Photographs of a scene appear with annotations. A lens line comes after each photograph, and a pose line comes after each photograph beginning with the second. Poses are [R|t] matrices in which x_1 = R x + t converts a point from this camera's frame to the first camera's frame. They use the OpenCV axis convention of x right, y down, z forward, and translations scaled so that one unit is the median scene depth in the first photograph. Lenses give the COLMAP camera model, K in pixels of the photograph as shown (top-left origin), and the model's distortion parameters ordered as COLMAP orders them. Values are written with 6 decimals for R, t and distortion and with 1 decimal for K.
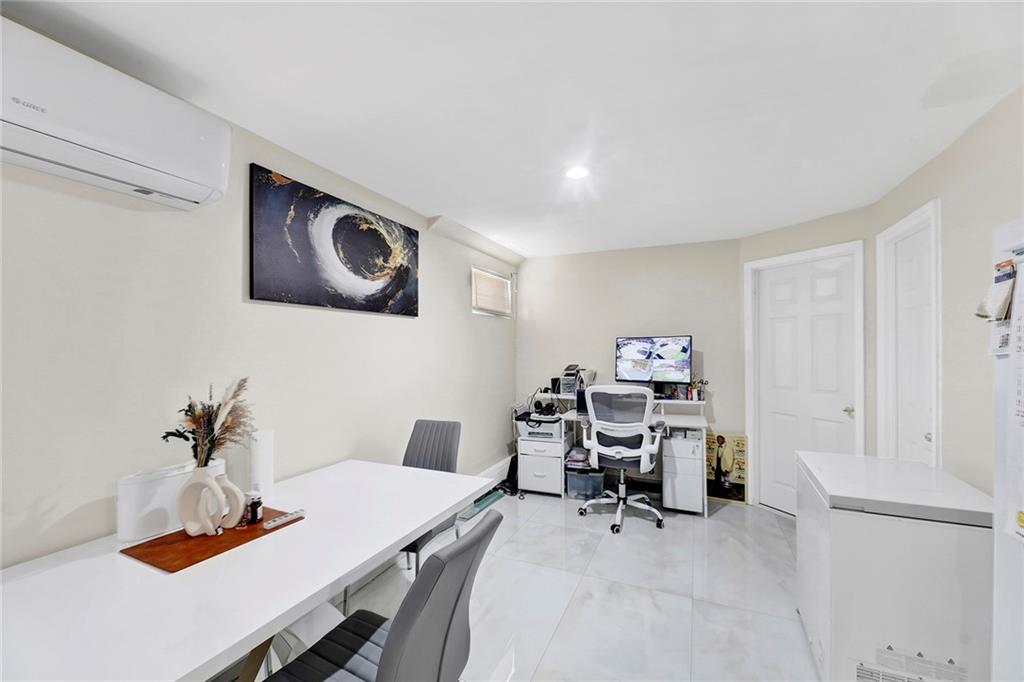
lens RADIAL K [[428.2, 0, 511.3], [0, 428.2, 344.9], [0, 0, 1]] dist [-0.001461, -0.000157]
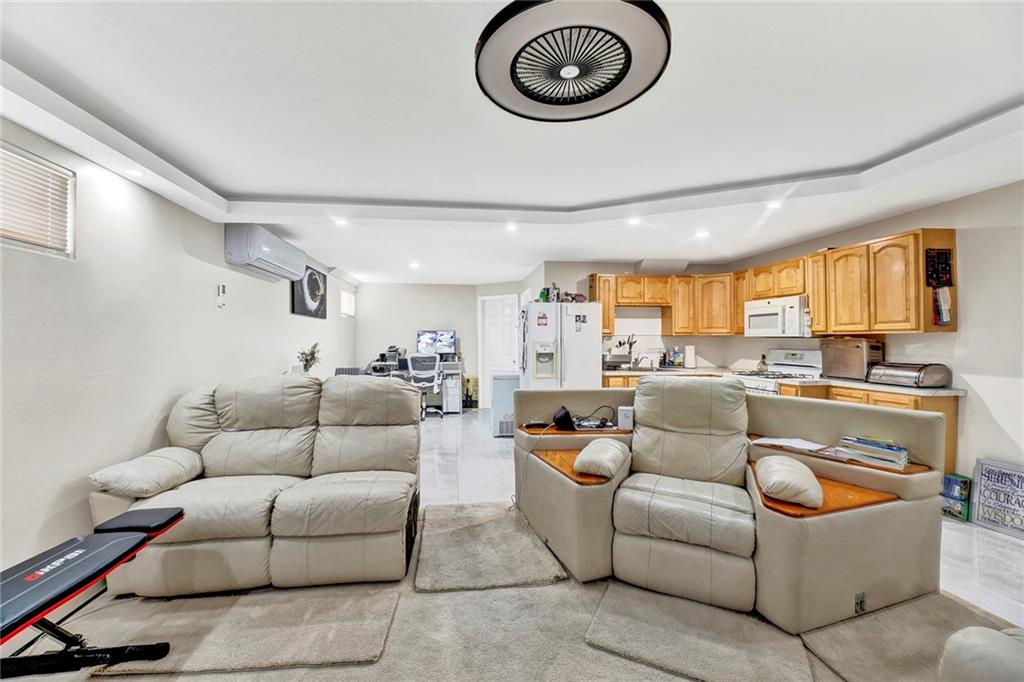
lens RADIAL K [[428.2, 0, 511.3], [0, 428.2, 344.9], [0, 0, 1]] dist [-0.001461, -0.000157]
pose [[0.856698, -0.003813, 0.515804, -0.502748], [-0.003255, 0.999913, 0.012798, 0.025424], [-0.515808, -0.012643, 0.856611, -1.110215]]
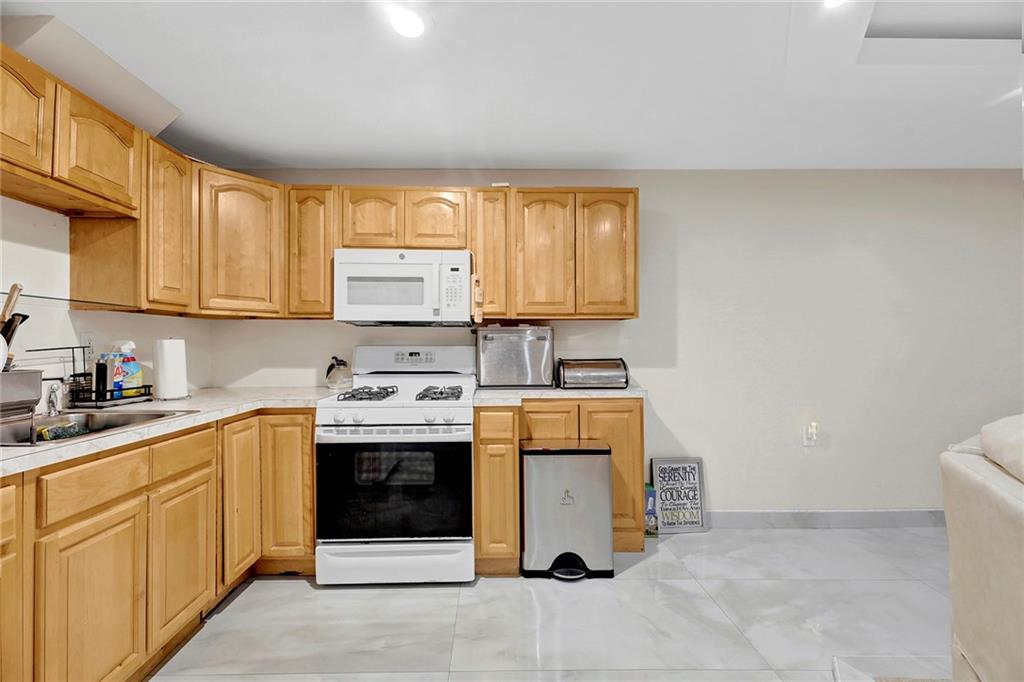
lens RADIAL K [[429.1, 0, 491.2], [0, 429.1, 338.8], [0, 0, 1]] dist [0.003054, 0.000166]
pose [[-0.405151, 0.017419, 0.914084, 0.246710], [-0.001514, 0.999804, -0.019724, 0.061437], [-0.914249, -0.009376, -0.405045, -0.127501]]
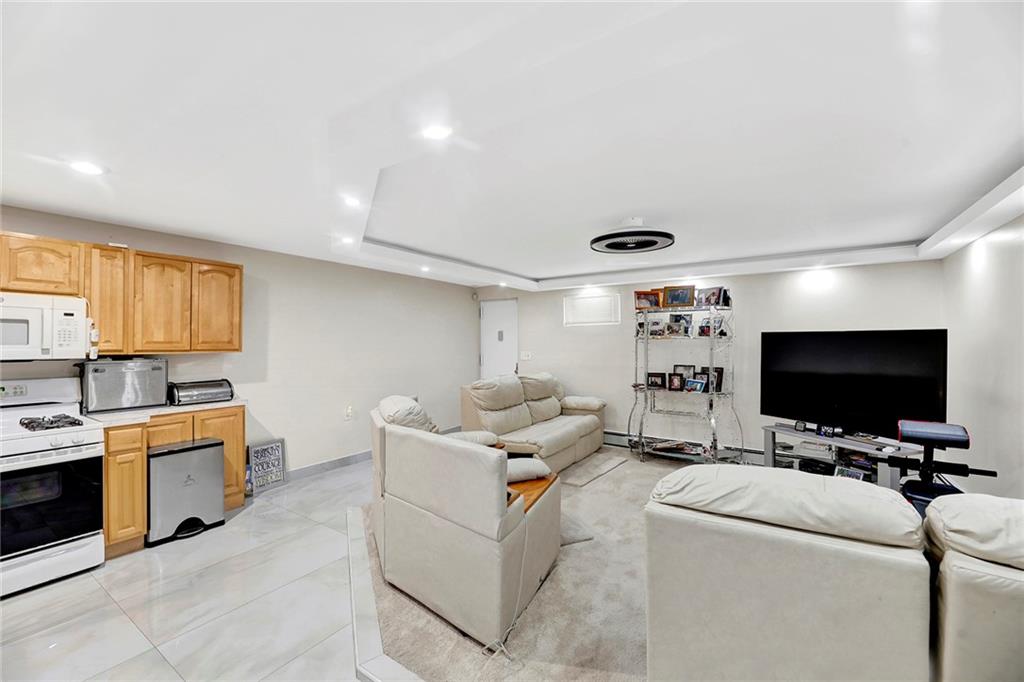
lens RADIAL K [[412.3, 0, 517.7], [0, 412.3, 341.9], [0, 0, 1]] dist [-0.000620, -0.000361]
pose [[-0.985962, 0.004530, 0.166907, -0.103662], [0.003029, 0.999953, -0.009245, -0.012617], [-0.166941, -0.008610, -0.985929, 0.326712]]
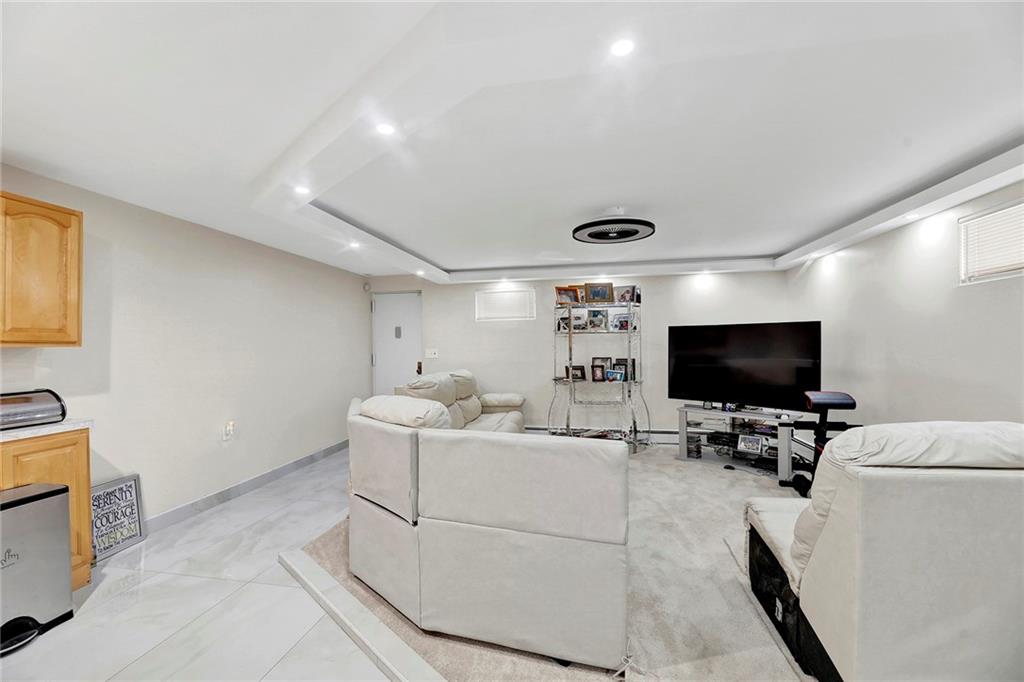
lens RADIAL K [[412.0, 0, 514.2], [0, 412.0, 345.1], [0, 0, 1]] dist [-0.006125, -0.000566]
pose [[-0.972411, 0.014034, -0.232850, 0.280168], [0.016256, 0.999839, -0.007629, 0.020551], [0.232705, -0.011204, -0.972483, 0.214973]]
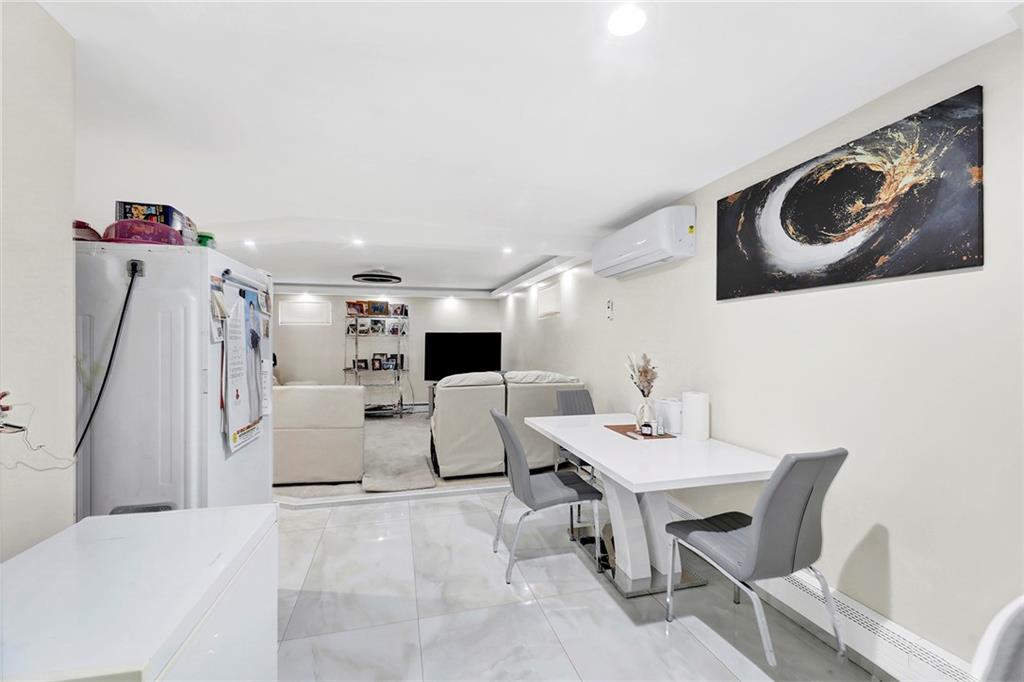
lens RADIAL K [[425.0, 0, 499.4], [0, 425.0, 343.9], [0, 0, 1]] dist [-0.001446, -0.000402]
pose [[-0.793720, 0.003861, -0.608271, 0.492183], [0.006530, 0.999976, -0.002174, 0.019132], [0.608249, -0.005698, -0.793726, 1.048056]]
